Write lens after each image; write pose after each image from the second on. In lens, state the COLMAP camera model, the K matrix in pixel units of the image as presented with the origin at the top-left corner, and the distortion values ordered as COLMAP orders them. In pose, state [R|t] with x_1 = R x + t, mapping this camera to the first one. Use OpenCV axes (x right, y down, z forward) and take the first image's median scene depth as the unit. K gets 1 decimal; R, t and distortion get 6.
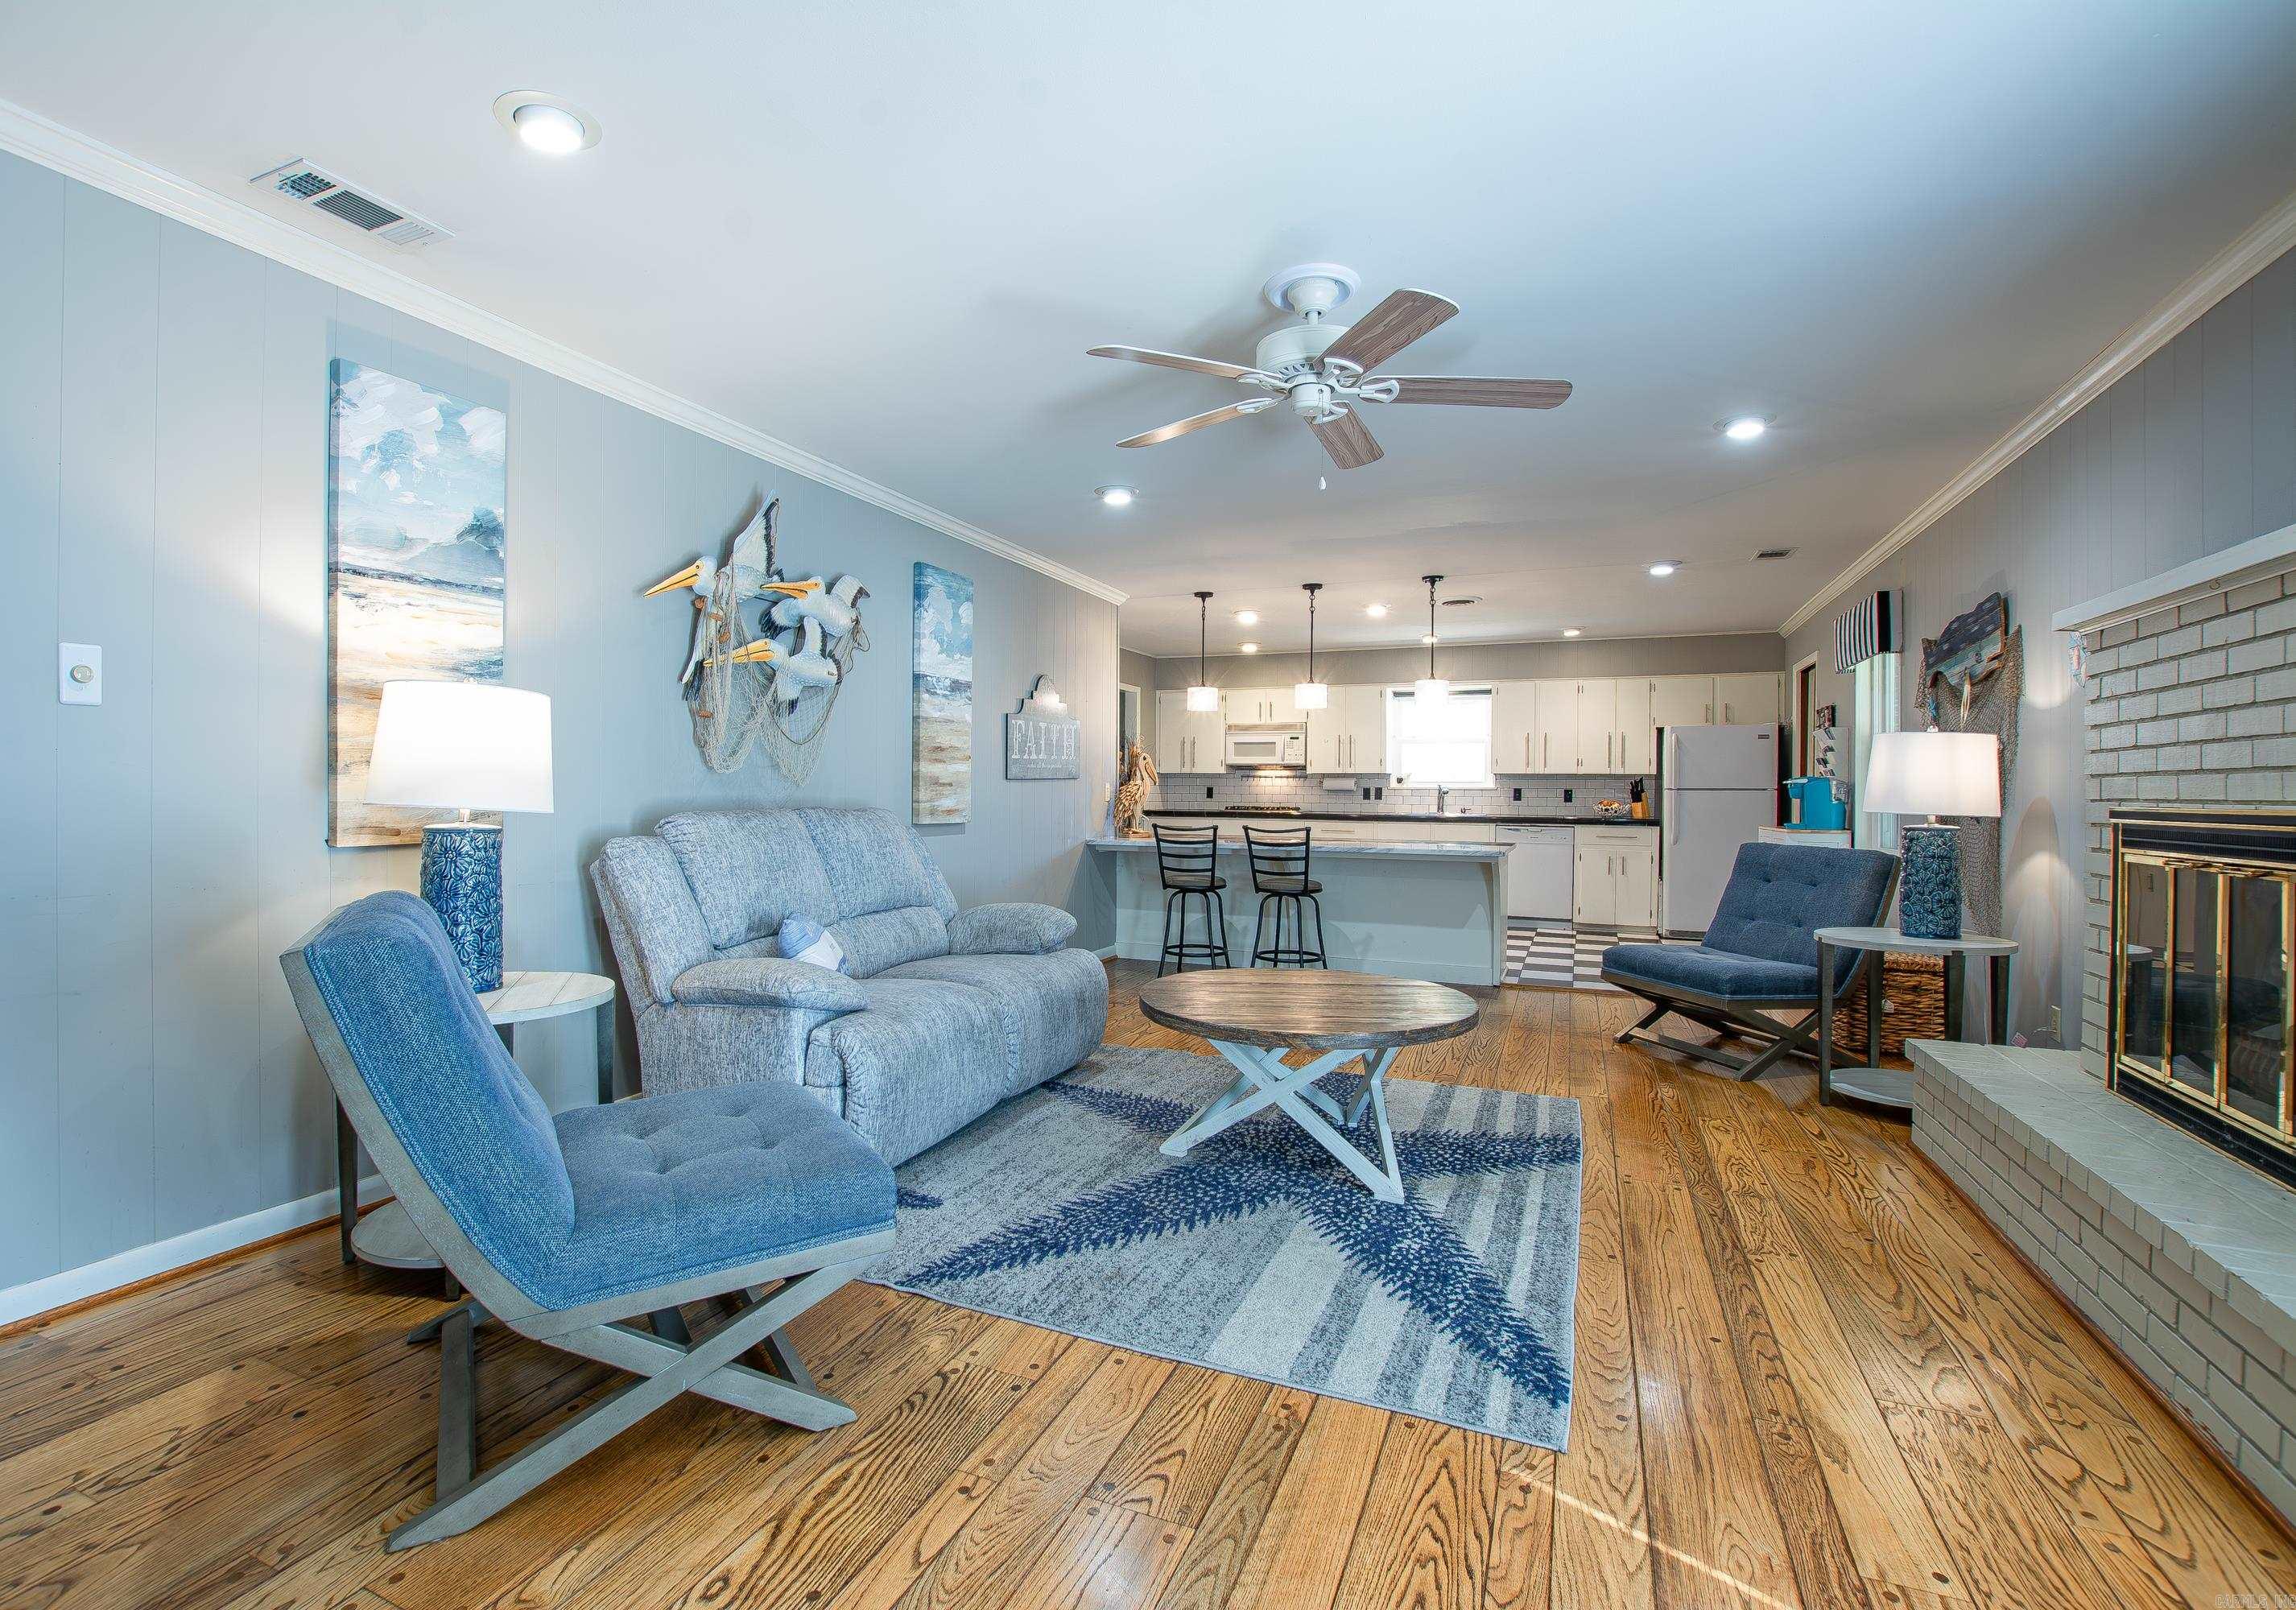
lens RADIAL K [[1066.4, 0, 1098.0], [0, 1066.4, 800.6], [0, 0, 1]] dist [-0.035270, 0.004771]
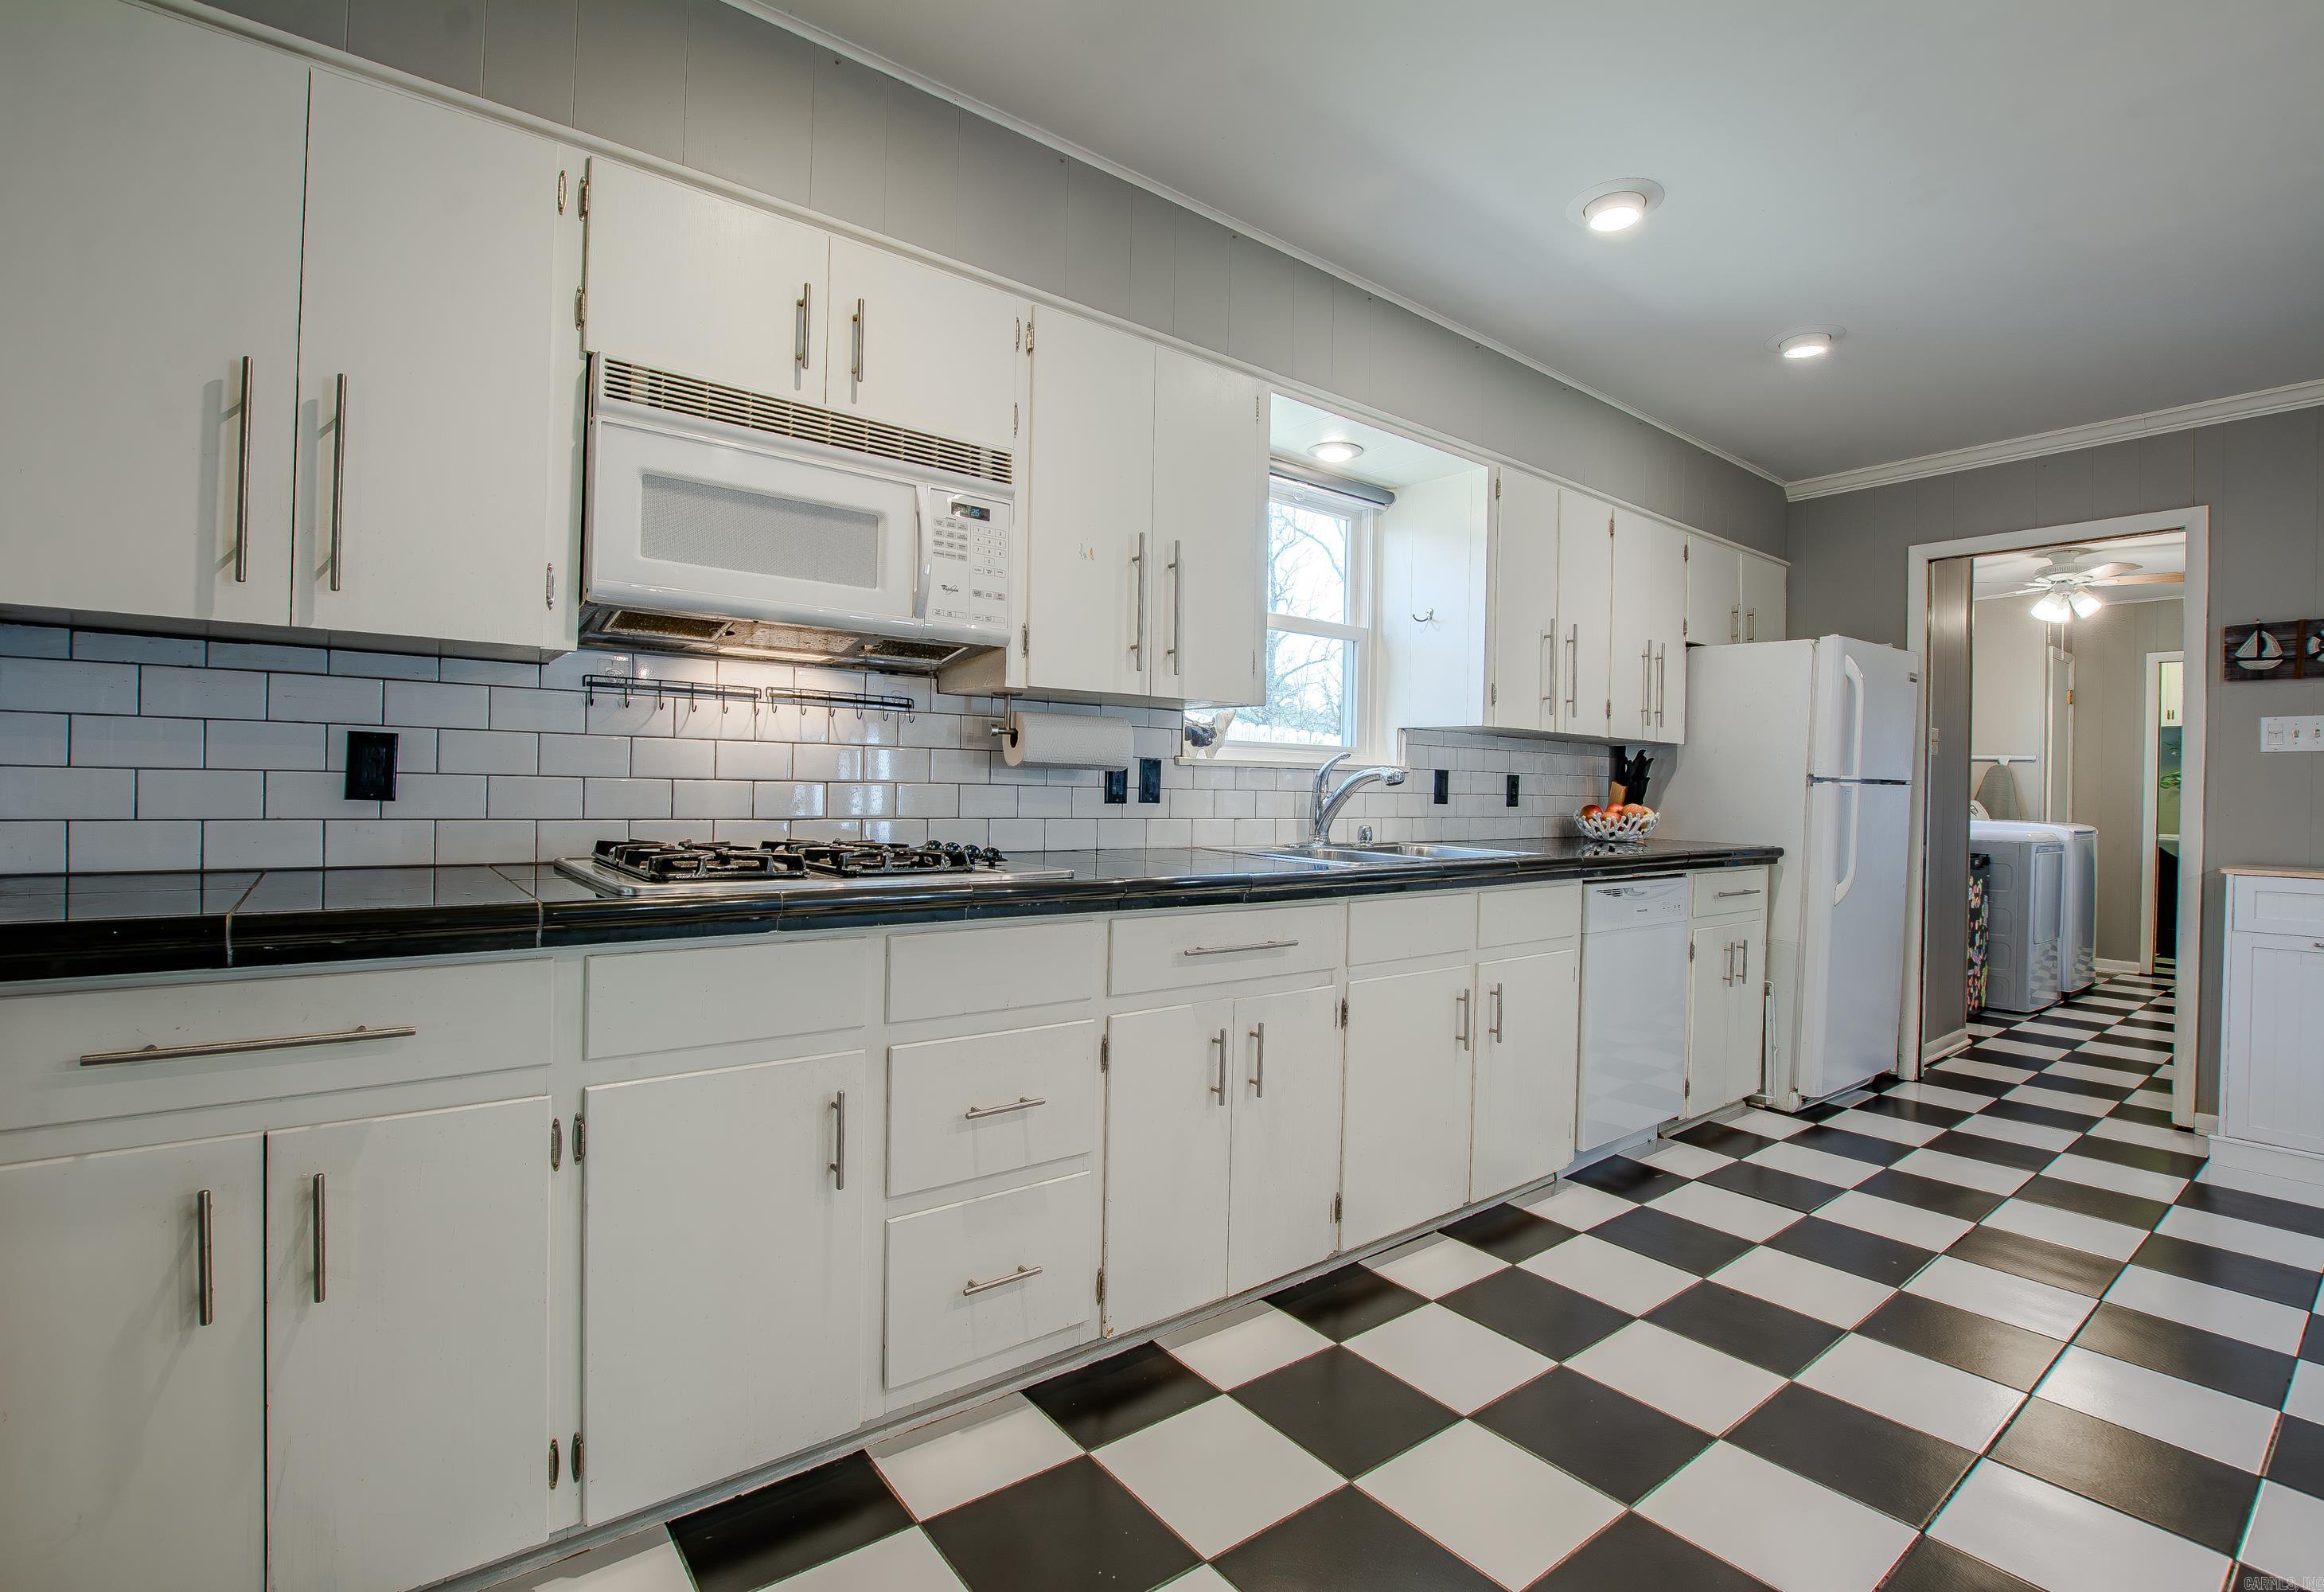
lens RADIAL K [[1059.2, 0, 1162.0], [0, 1059.2, 796.0], [0, 0, 1]] dist [-0.026186, 0.000151]
pose [[0.470969, -0.006226, 0.882128, 0.051244], [-0.009043, 0.999888, 0.011886, -0.015477], [-0.882103, -0.013575, 0.470860, 2.264890]]
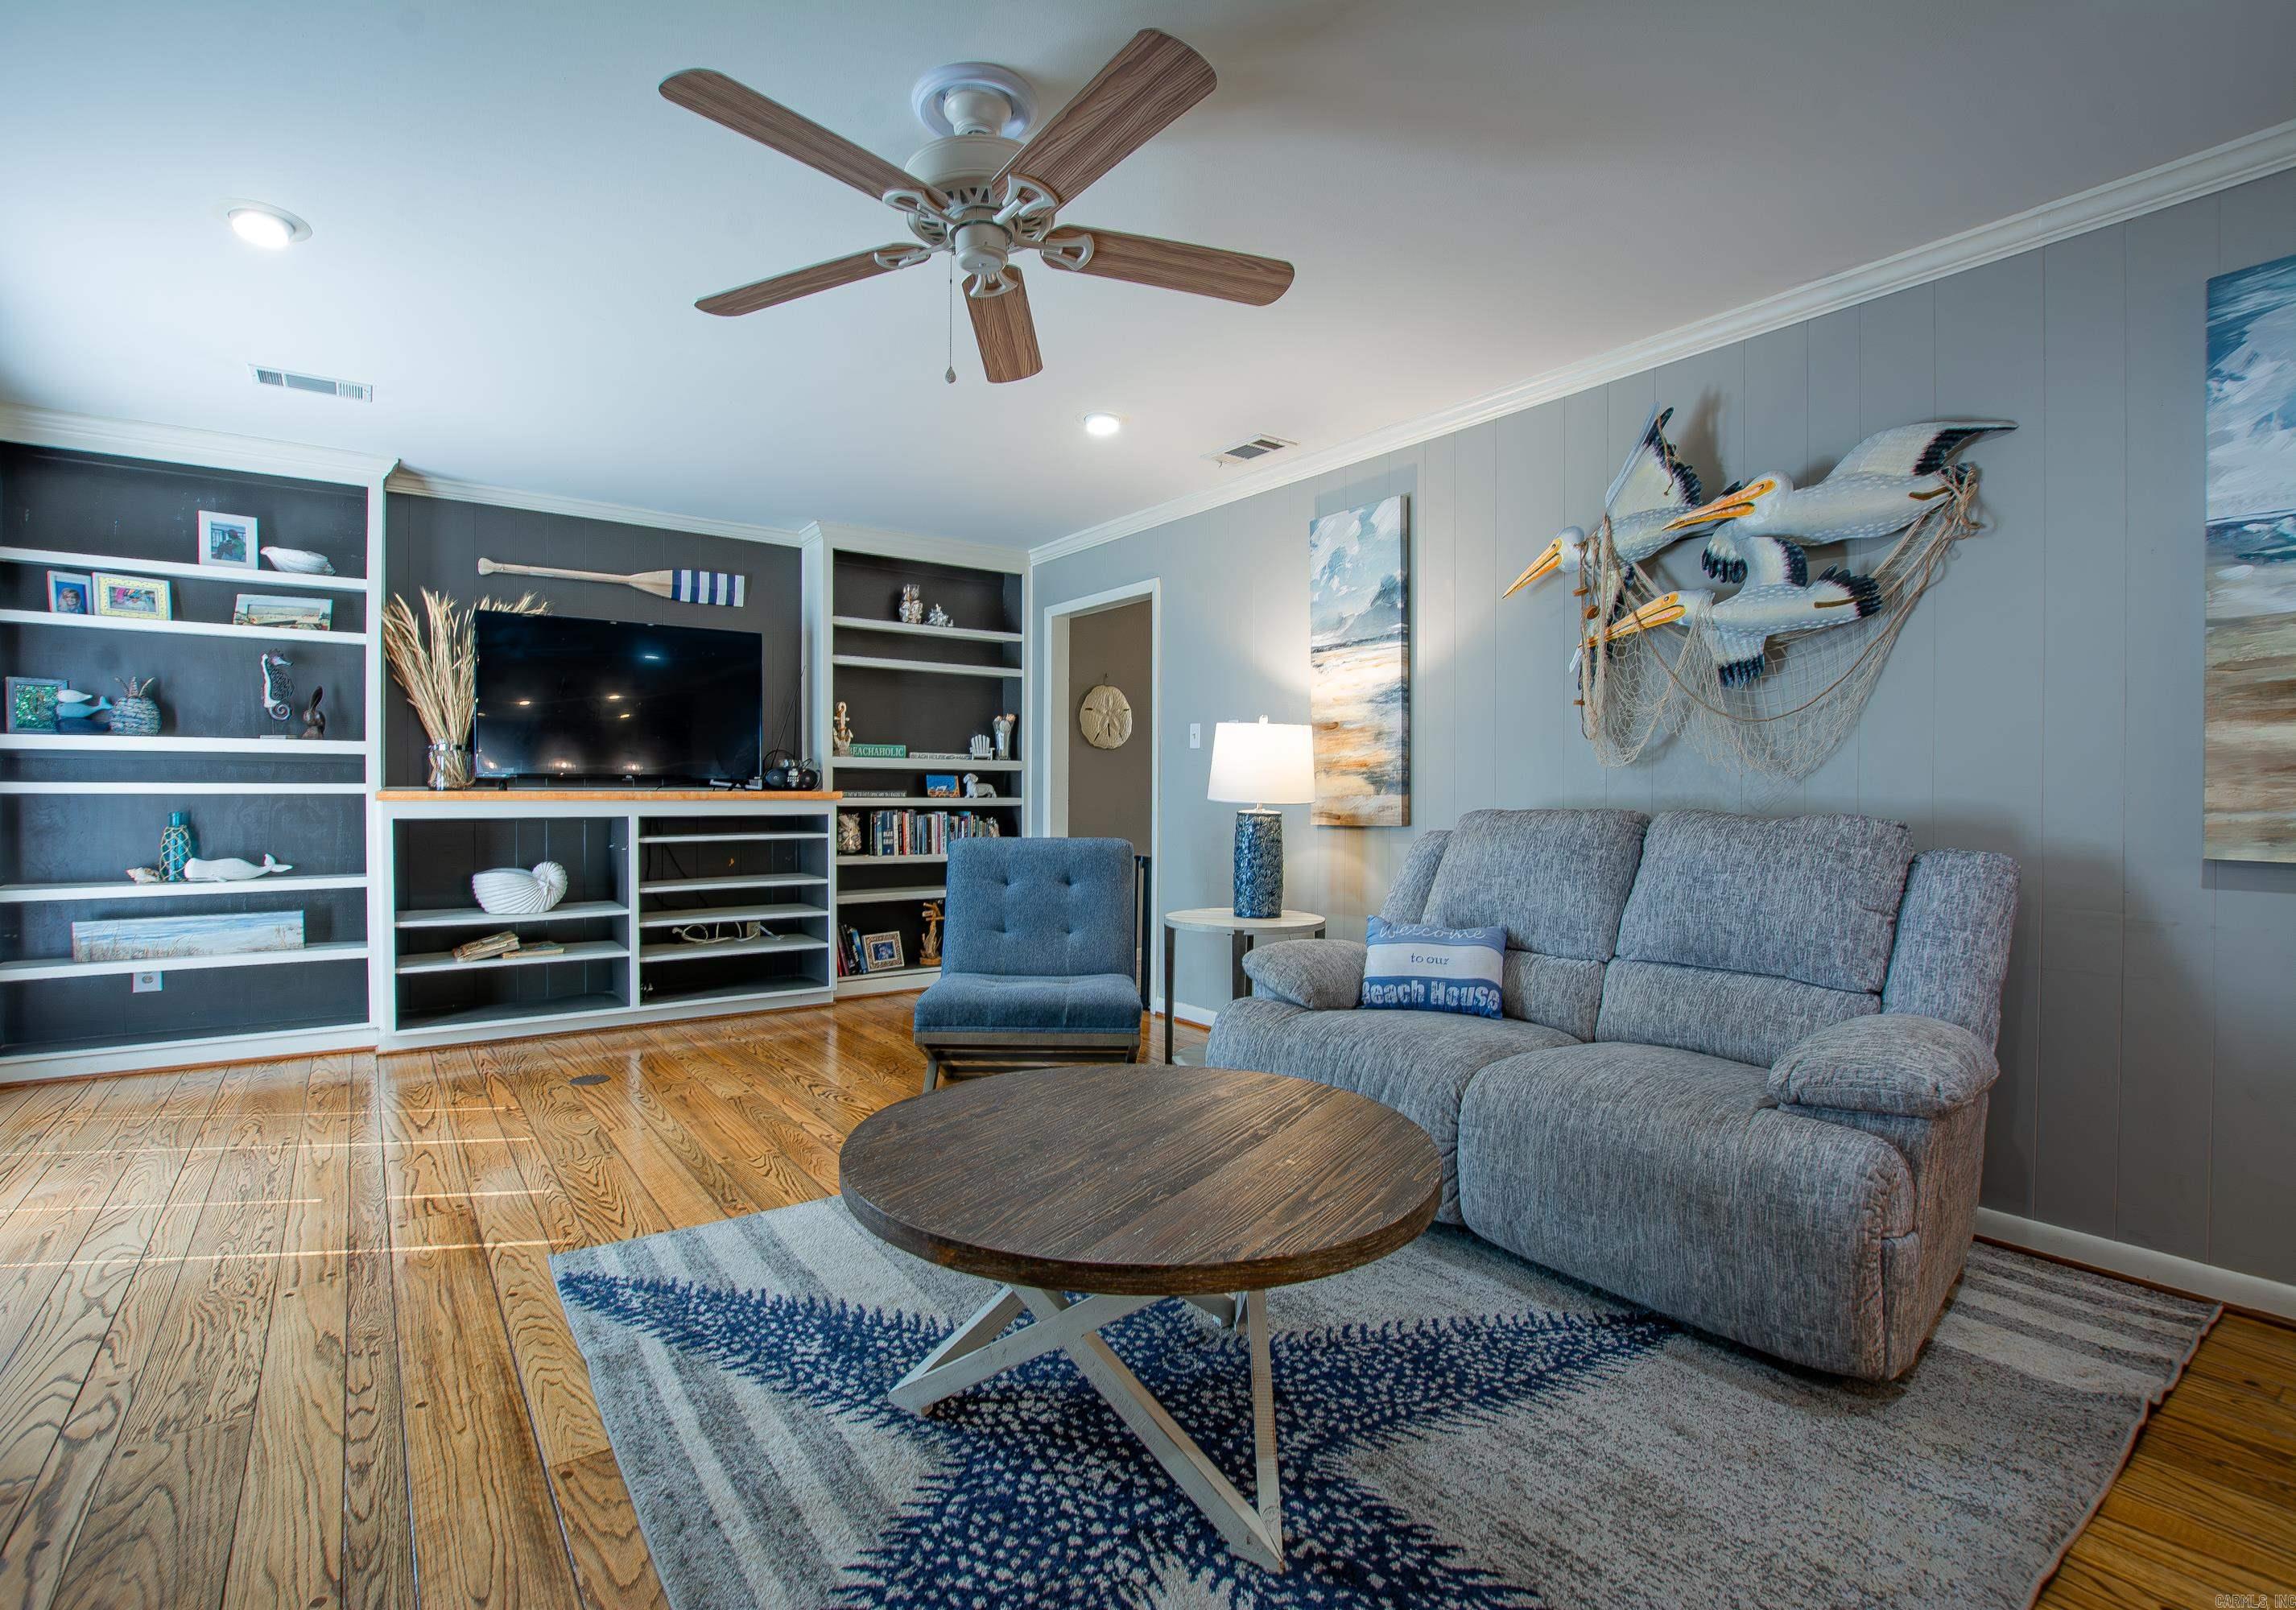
lens RADIAL K [[1066.4, 0, 1098.0], [0, 1066.4, 800.6], [0, 0, 1]] dist [-0.035270, 0.004771]
pose [[-0.510457, -0.000148, -0.859903, 0.588889], [-0.013290, 0.999882, 0.007718, -0.000293], [0.859801, 0.015368, -0.510398, 1.077744]]
